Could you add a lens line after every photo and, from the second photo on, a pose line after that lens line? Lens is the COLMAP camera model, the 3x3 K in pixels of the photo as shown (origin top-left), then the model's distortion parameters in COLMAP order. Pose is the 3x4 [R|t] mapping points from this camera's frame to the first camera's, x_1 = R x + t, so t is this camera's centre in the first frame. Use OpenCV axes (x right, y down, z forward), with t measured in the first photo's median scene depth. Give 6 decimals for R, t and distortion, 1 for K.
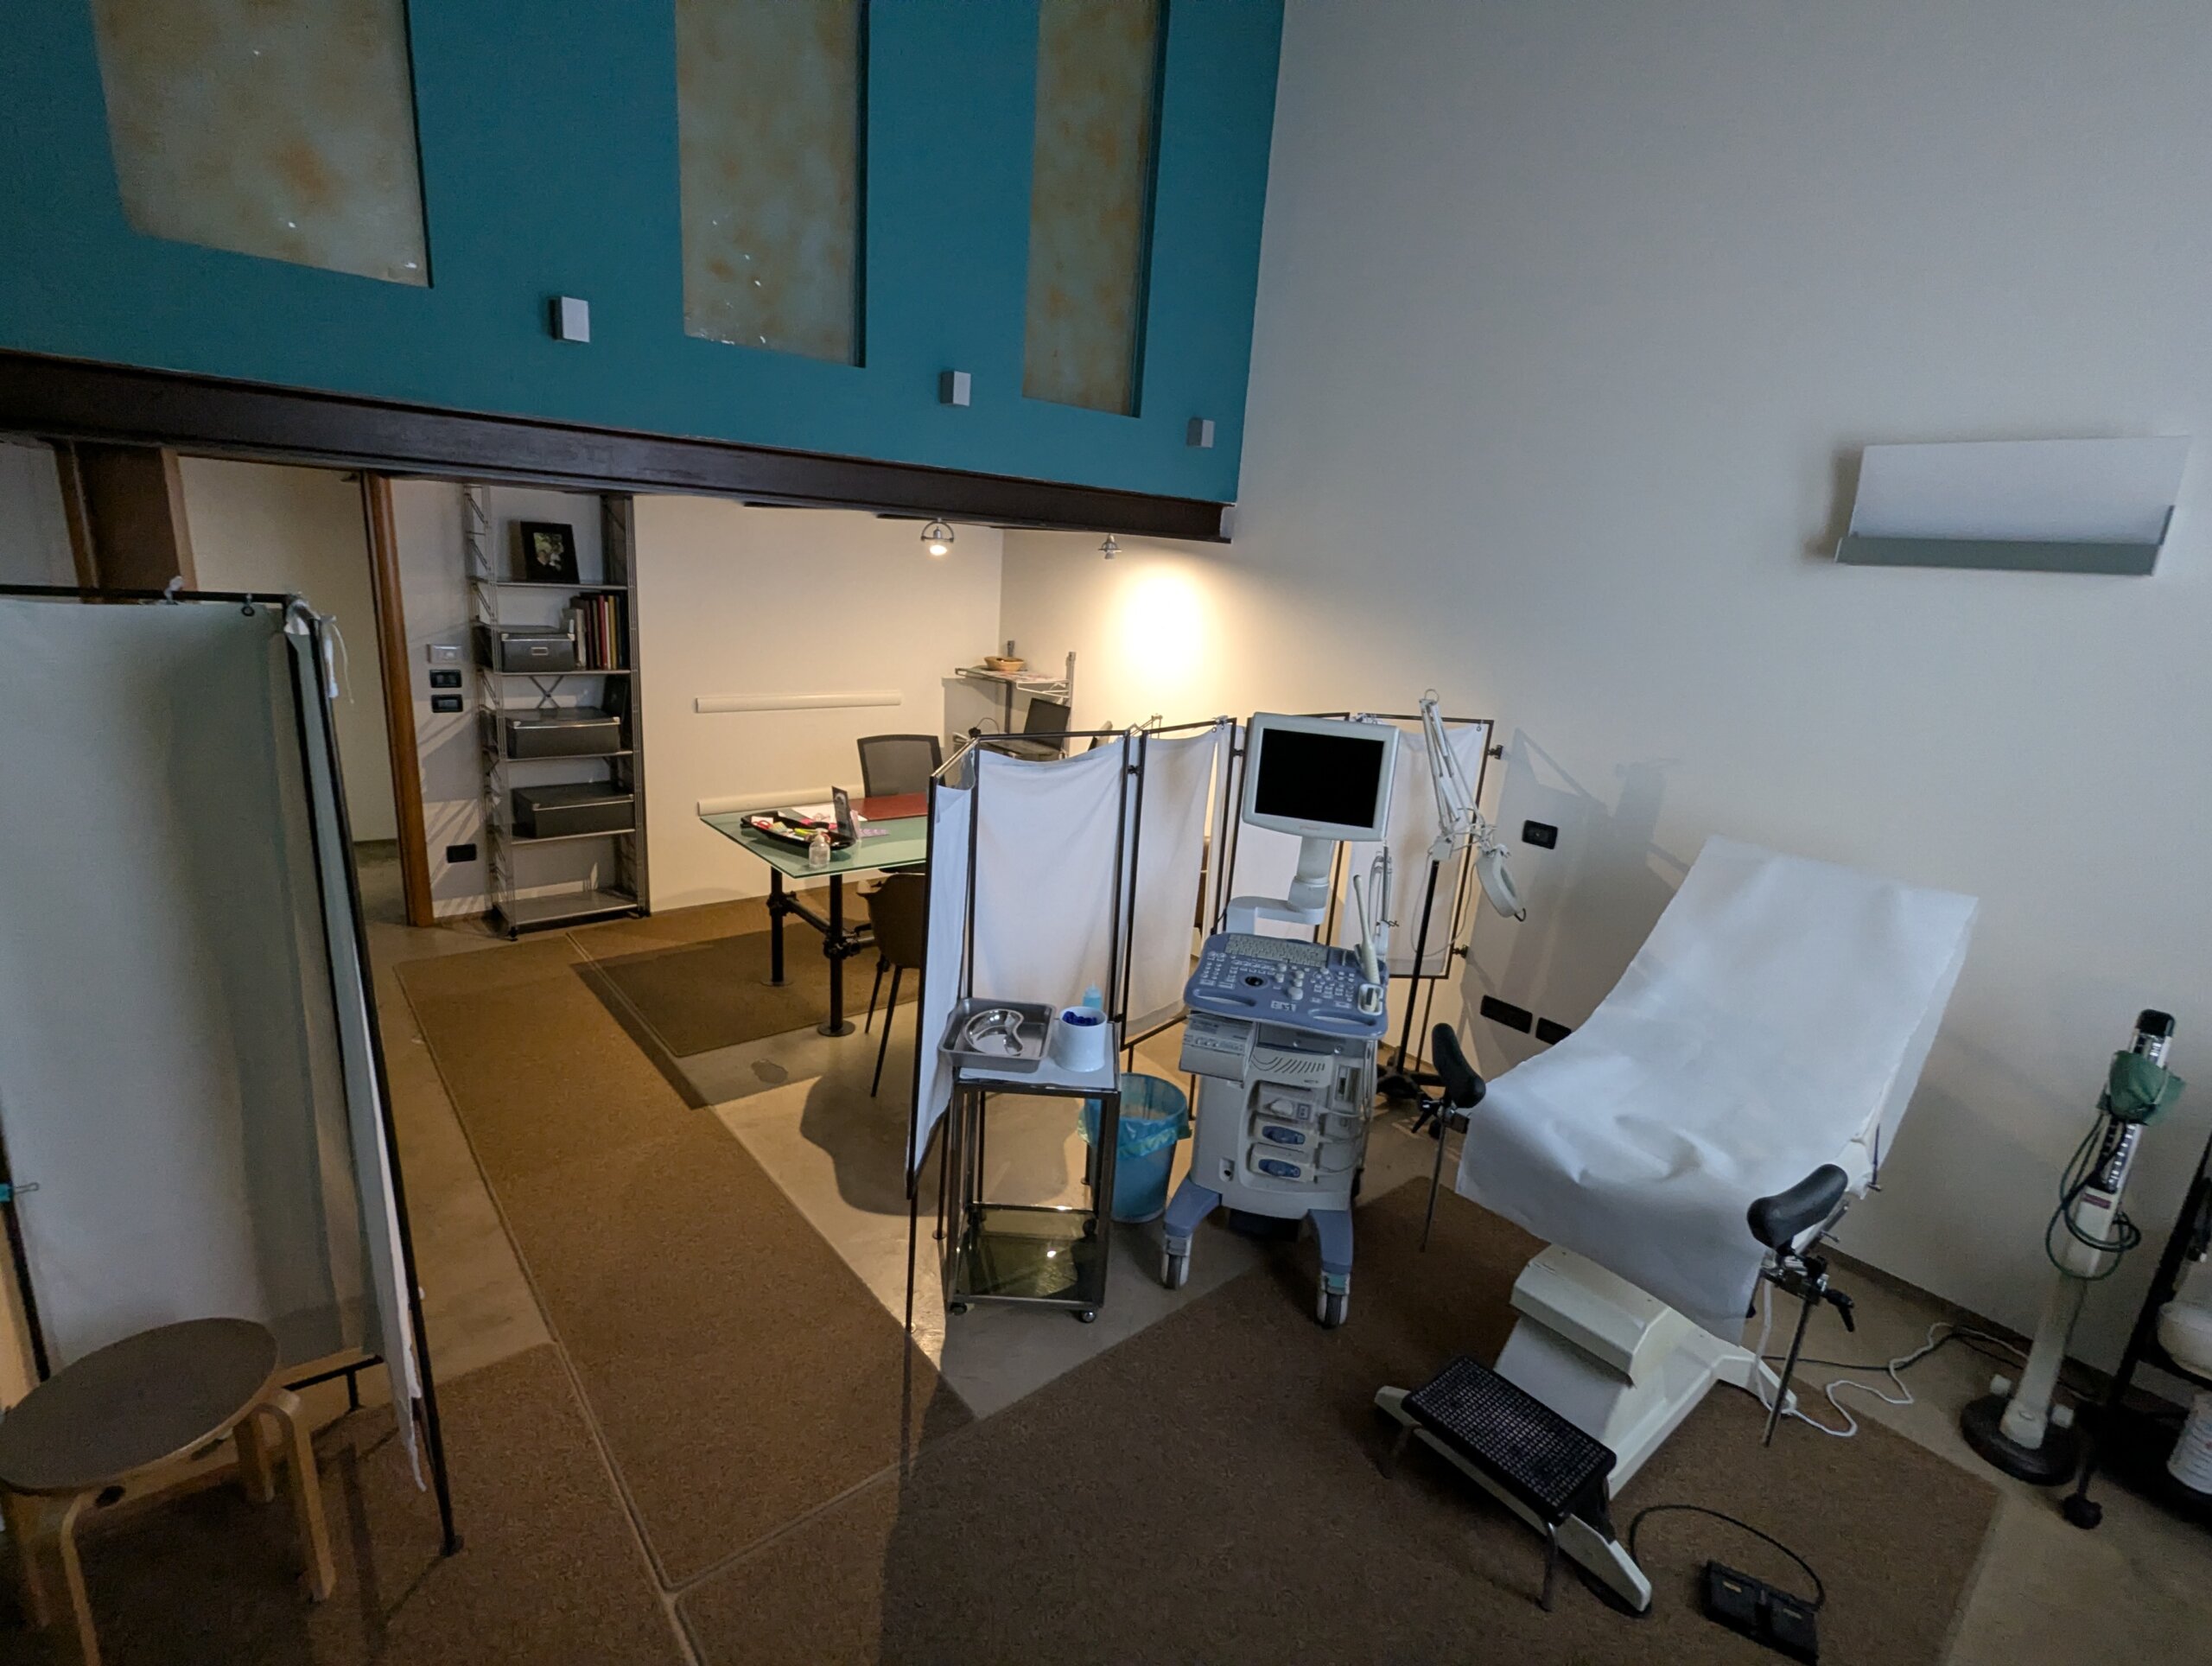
lens RADIAL K [[1042.0, 0, 1099.4], [0, 1042.0, 834.4], [0, 0, 1]] dist [-0.002976, -0.000588]
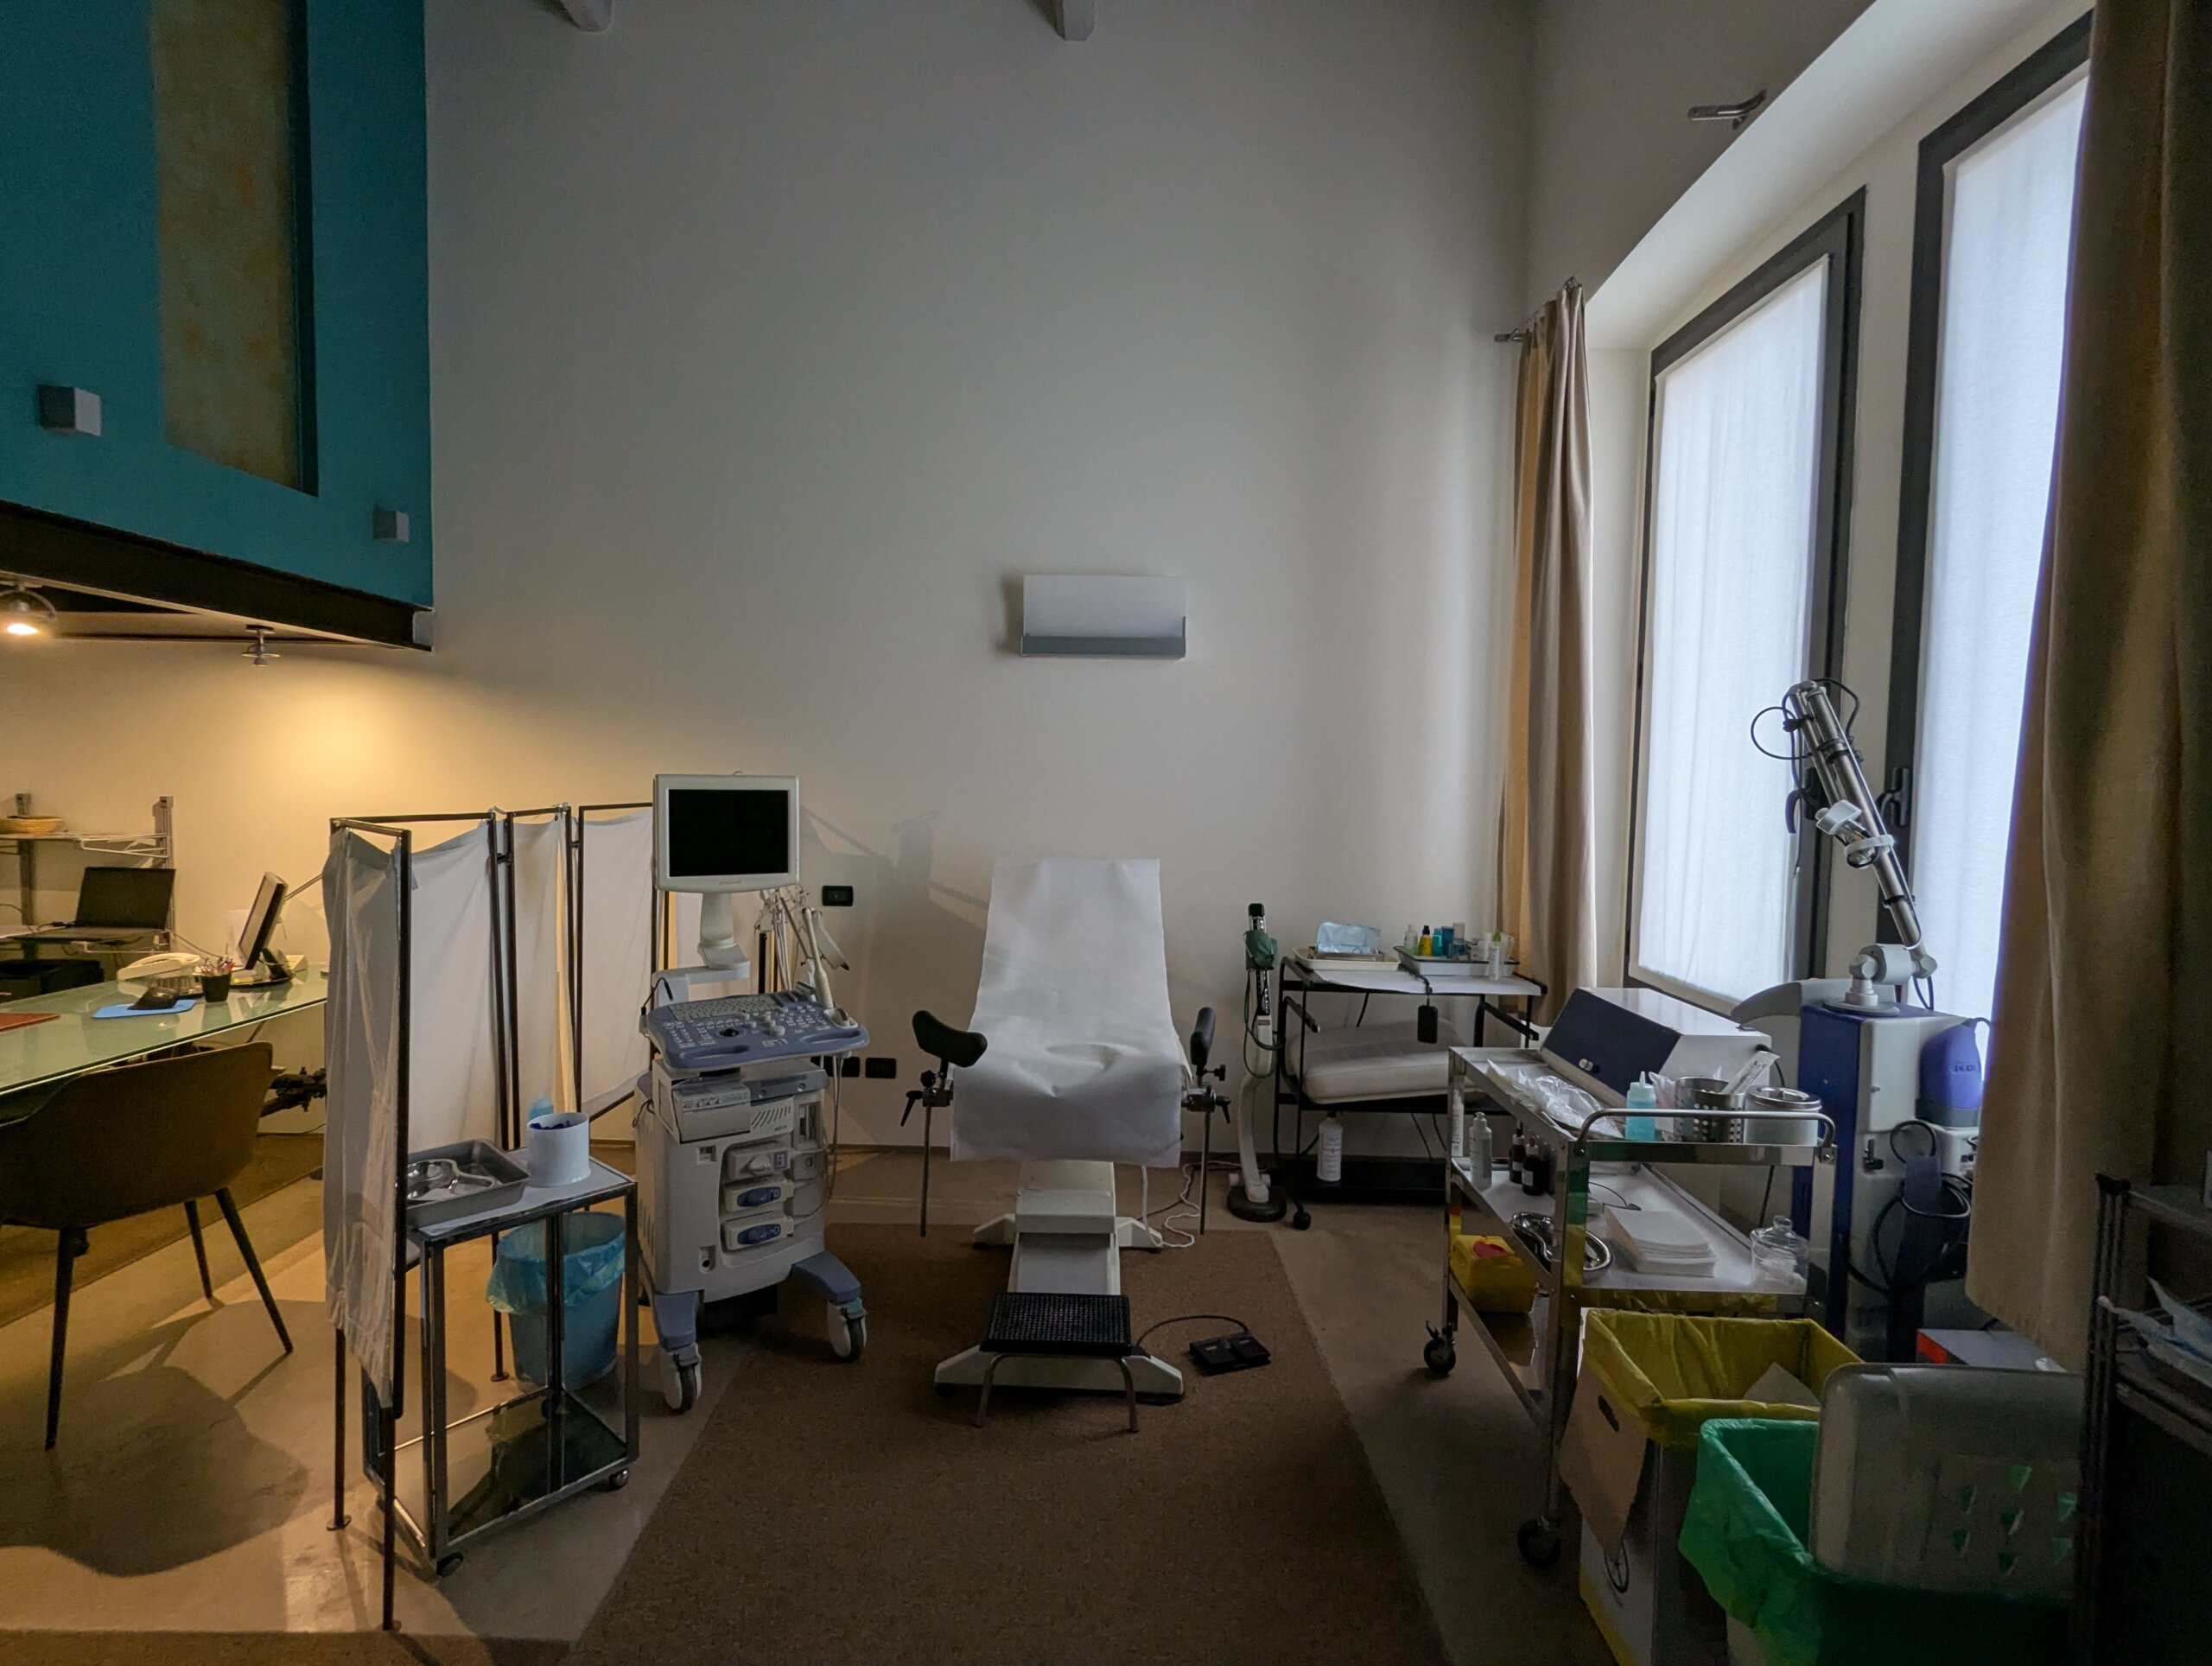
lens RADIAL K [[1042.0, 0, 1100.0], [0, 1042.0, 829.1], [0, 0, 1]] dist [-0.002976, -0.000588]
pose [[0.639455, -0.093198, 0.763159, -0.329110], [0.220240, 0.973231, -0.065688, 0.087056], [-0.736608, 0.210083, 0.642863, 0.063546]]
